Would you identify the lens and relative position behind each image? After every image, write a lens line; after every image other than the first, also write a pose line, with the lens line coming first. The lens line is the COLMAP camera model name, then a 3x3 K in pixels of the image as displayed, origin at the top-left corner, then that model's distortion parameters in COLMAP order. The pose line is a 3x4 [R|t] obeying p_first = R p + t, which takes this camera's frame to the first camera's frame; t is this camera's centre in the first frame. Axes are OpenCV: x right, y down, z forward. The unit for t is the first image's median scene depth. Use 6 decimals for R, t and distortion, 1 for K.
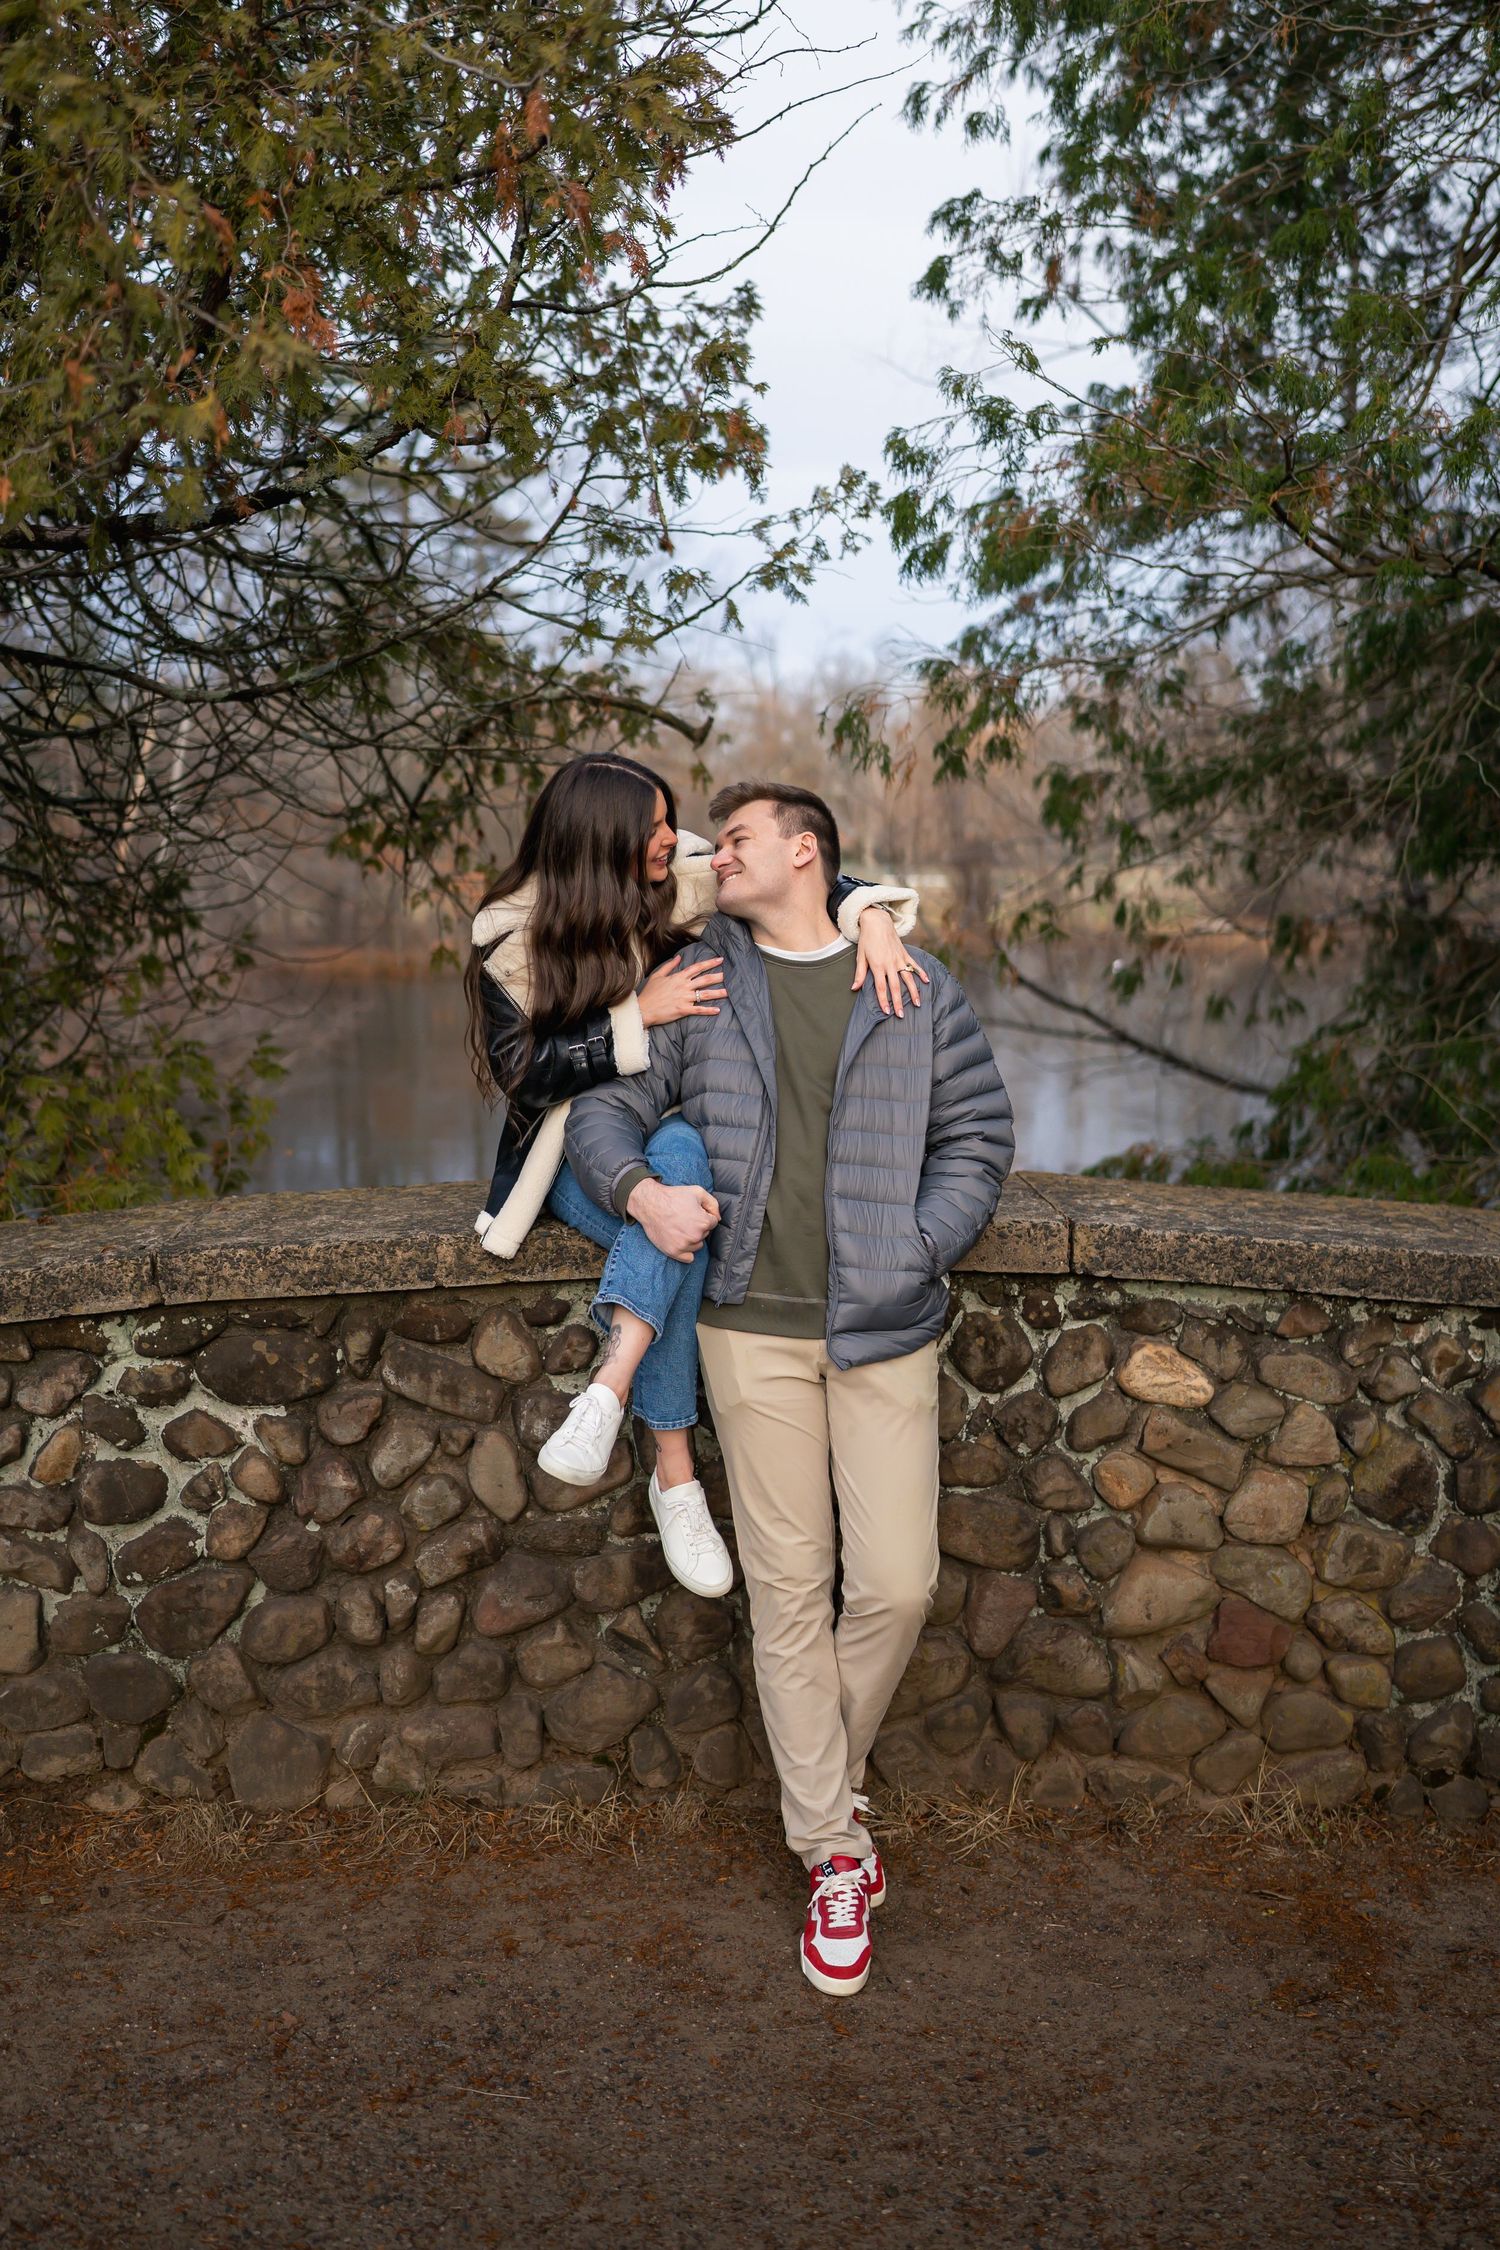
lens RADIAL K [[2215.8, 0, 687.5], [0, 2215.8, 1033.4], [0, 0, 1]] dist [-0.013417, 0.000000]
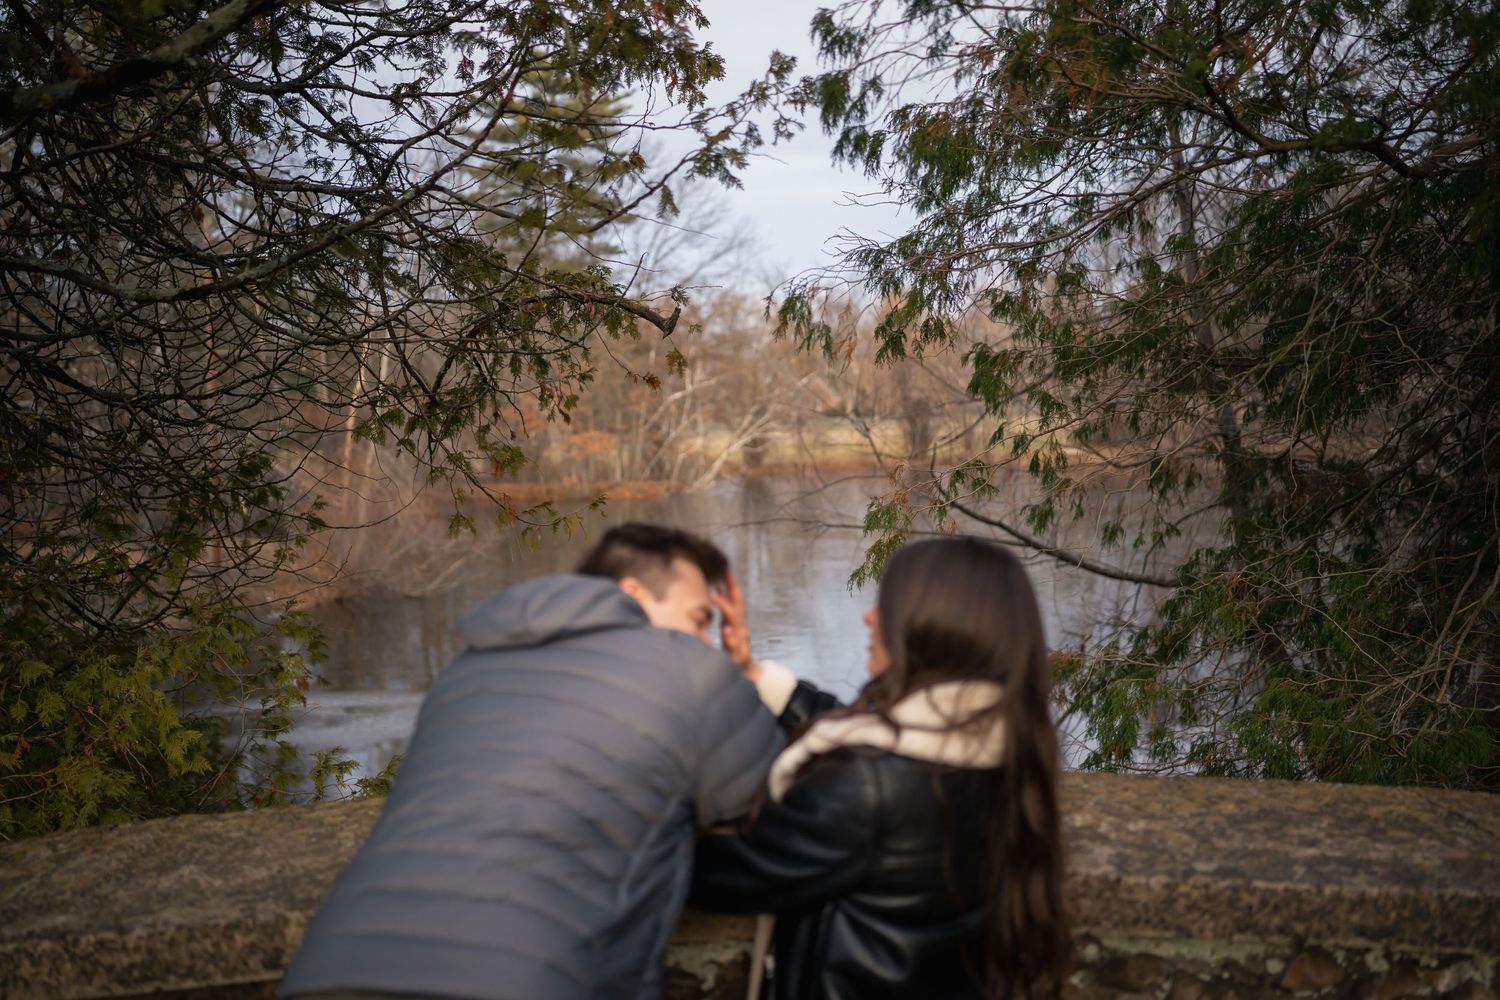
lens RADIAL K [[1477.2, 0, 752.3], [0, 1477.2, 500.5], [0, 0, 1]] dist [-0.013417, 0.000000]
pose [[0.999460, -0.028897, 0.015610, 0.040534], [0.029254, 0.999304, -0.023137, -0.031934], [-0.014931, 0.023581, 0.999610, 0.299427]]
